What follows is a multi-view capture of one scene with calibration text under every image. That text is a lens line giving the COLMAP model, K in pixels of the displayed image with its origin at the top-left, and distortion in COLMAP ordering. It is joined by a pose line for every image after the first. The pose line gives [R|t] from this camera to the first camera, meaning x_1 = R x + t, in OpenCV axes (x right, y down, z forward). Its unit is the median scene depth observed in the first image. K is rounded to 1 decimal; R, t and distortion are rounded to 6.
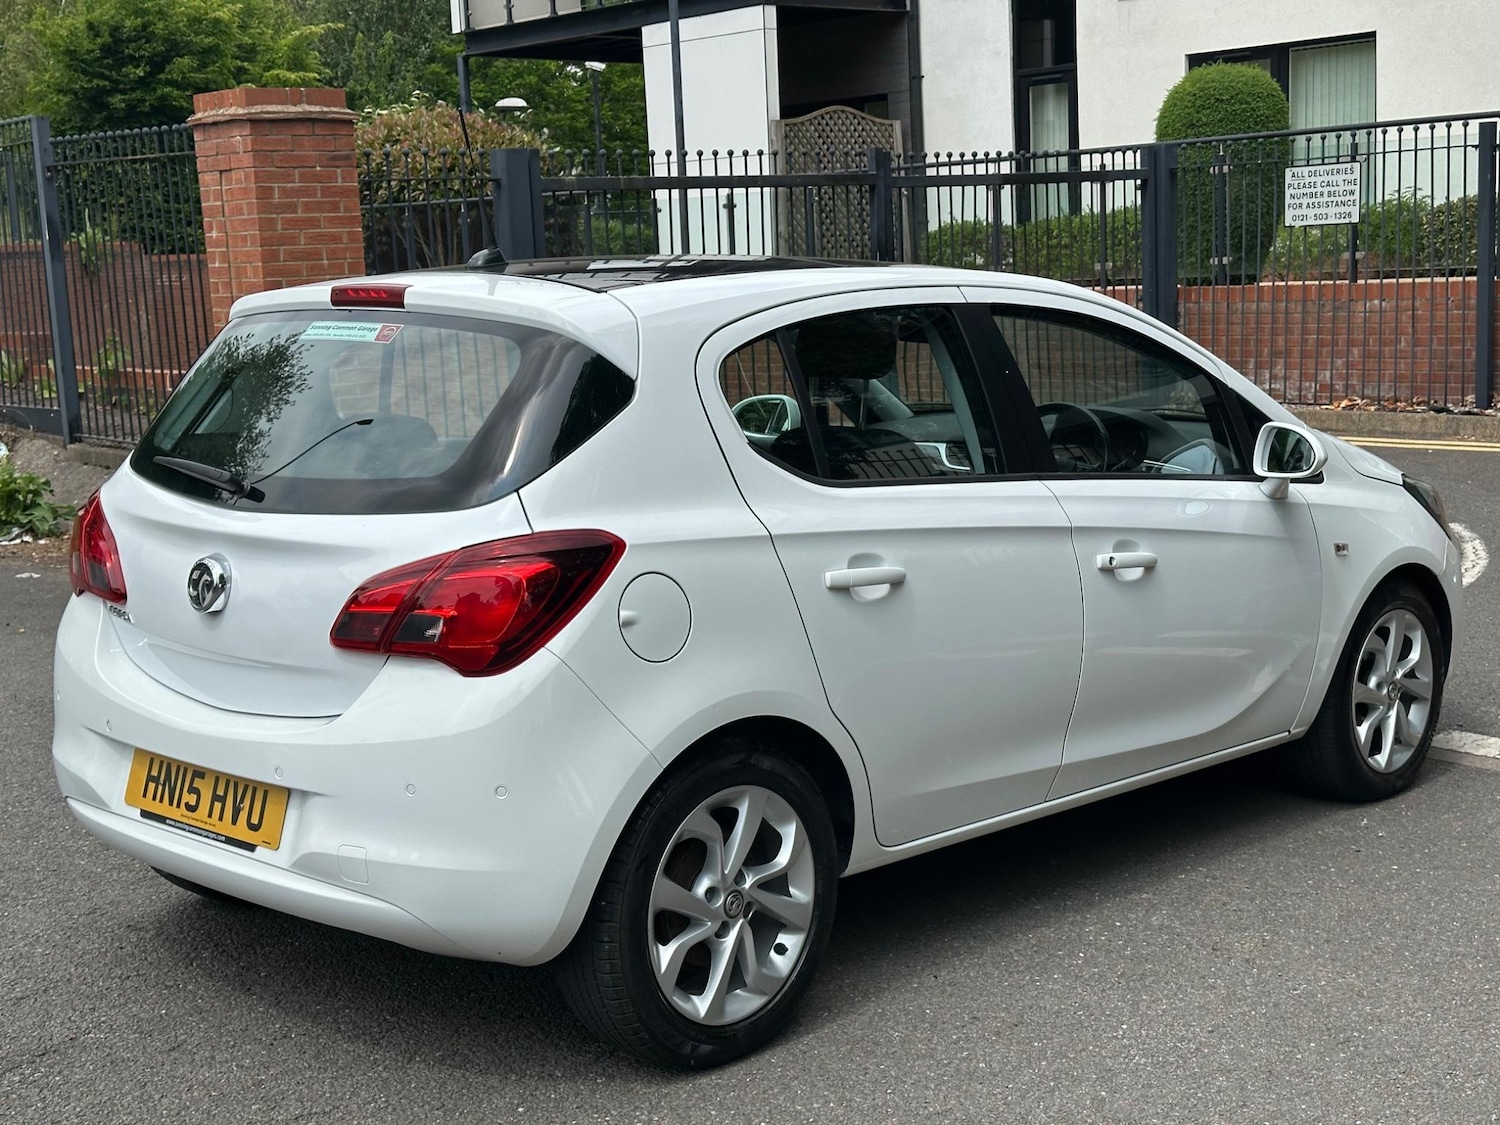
lens RADIAL K [[2068.9, 0, 770.3], [0, 2068.9, 562.4], [0, 0, 1]] dist [0.210912, -0.472527]
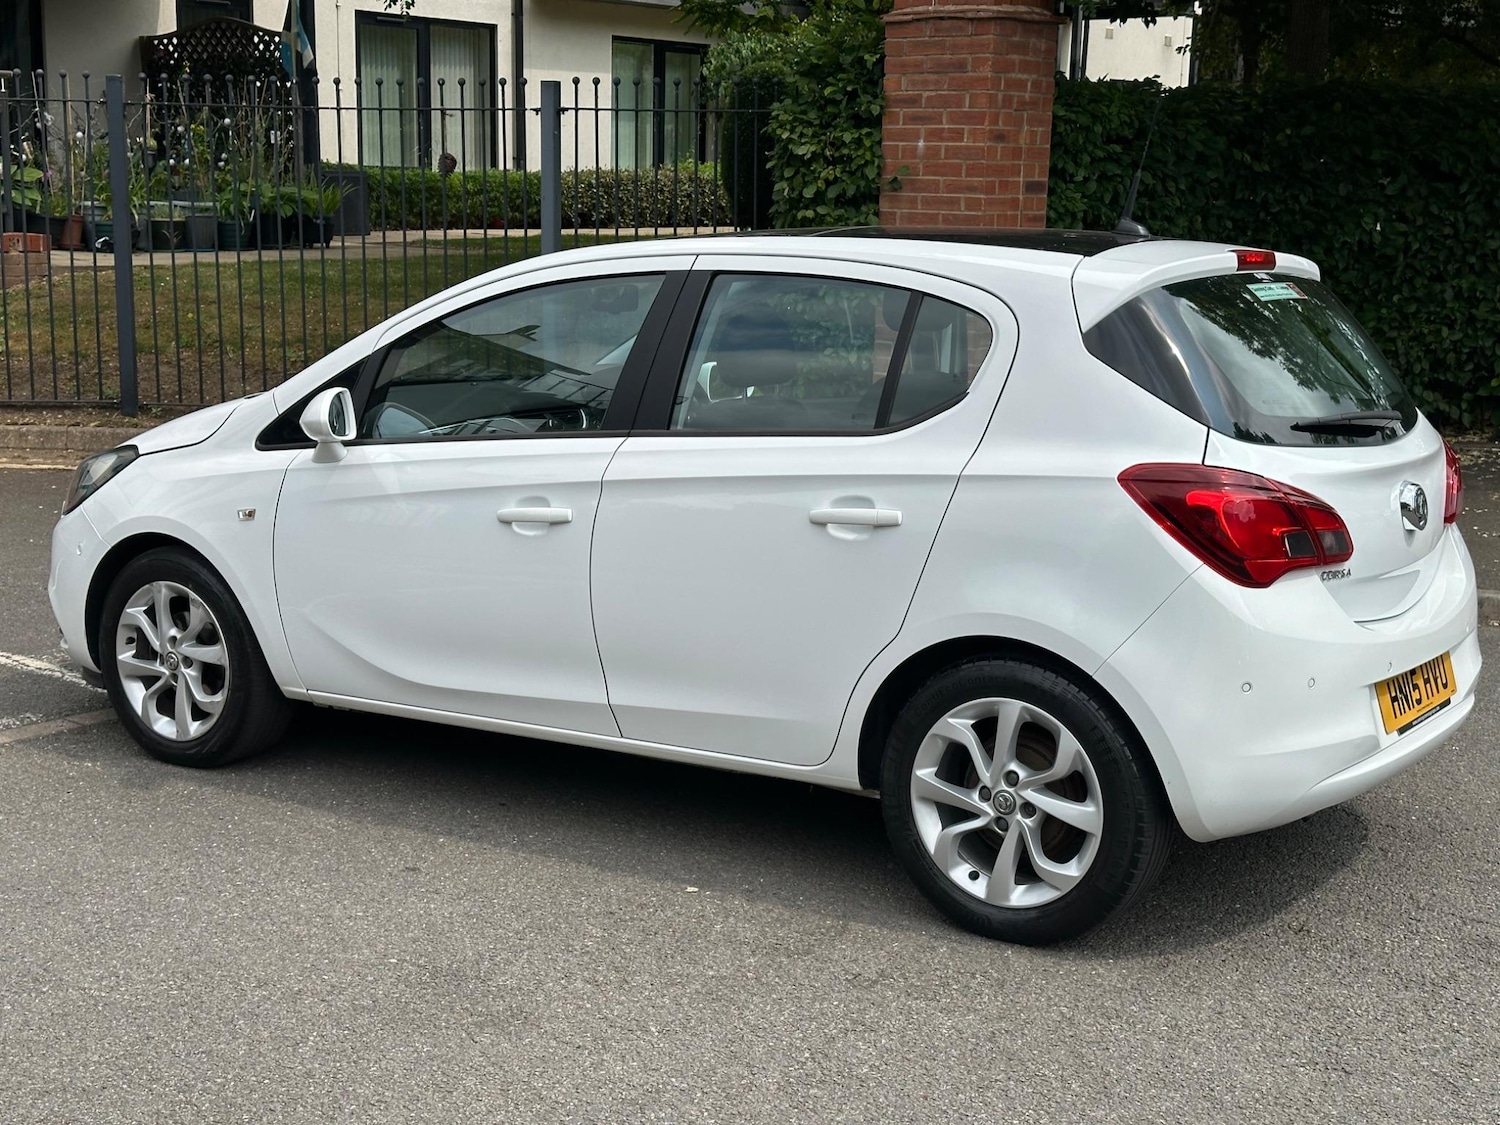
lens RADIAL K [[2072.7, 0, 750.0], [0, 2072.7, 562.5], [0, 0, 1]] dist [0.202126, -0.417071]
pose [[-0.165221, -0.144113, 0.975671, -1.122889], [0.132940, 0.976984, 0.166819, -0.169112], [-0.977256, 0.157268, -0.142260, 1.268157]]
